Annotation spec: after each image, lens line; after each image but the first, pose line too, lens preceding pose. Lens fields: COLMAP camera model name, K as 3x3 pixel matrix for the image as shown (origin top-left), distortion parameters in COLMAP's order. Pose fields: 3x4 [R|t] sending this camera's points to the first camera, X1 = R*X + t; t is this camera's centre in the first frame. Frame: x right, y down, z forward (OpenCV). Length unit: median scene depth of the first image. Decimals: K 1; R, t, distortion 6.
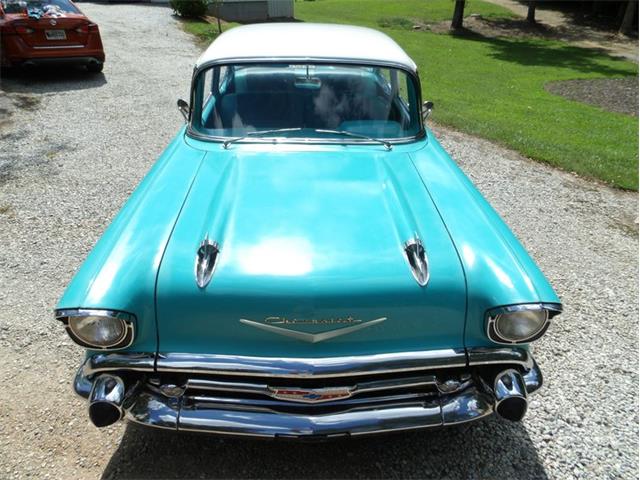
lens RADIAL K [[453.1, 0, 322.3], [0, 453.1, 233.6], [0, 0, 1]] dist [0.002920, 0.005219]
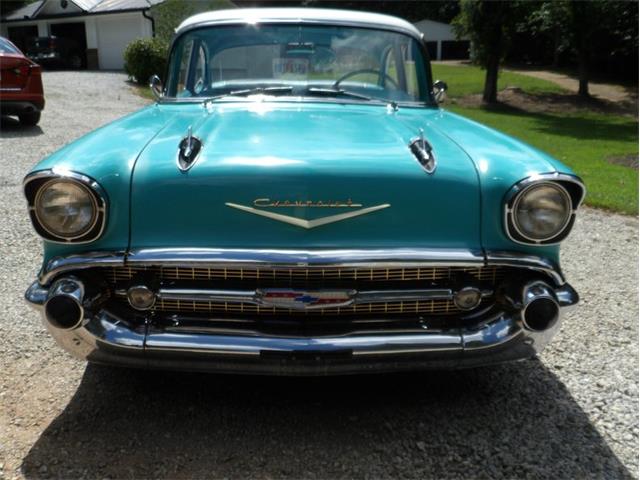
lens RADIAL K [[641.7, 0, 318.9], [0, 641.7, 232.4], [0, 0, 1]] dist [-0.006559, -0.009932]
pose [[0.999994, -0.001889, 0.002986, -0.001336], [0.002553, 0.970535, -0.240948, 0.420351], [-0.002443, 0.240954, 0.970533, -0.161276]]
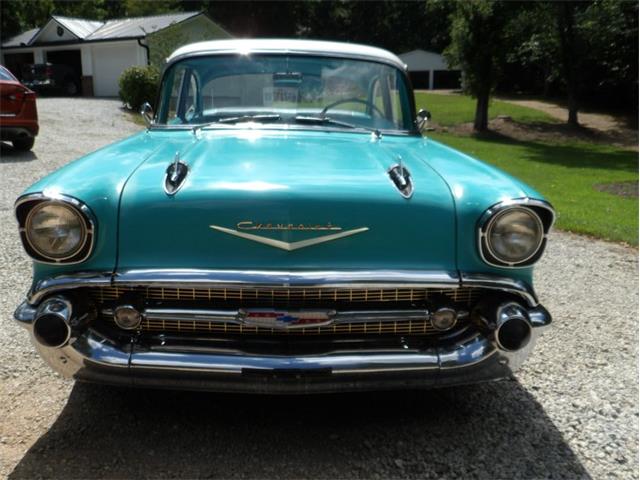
lens RADIAL K [[641.7, 0, 318.9], [0, 641.7, 232.4], [0, 0, 1]] dist [-0.006559, -0.009932]
pose [[0.999905, 0.002409, 0.013545, 0.017563], [0.001495, 0.959695, -0.281038, 0.436461], [-0.013676, 0.281032, 0.959601, -0.196236]]
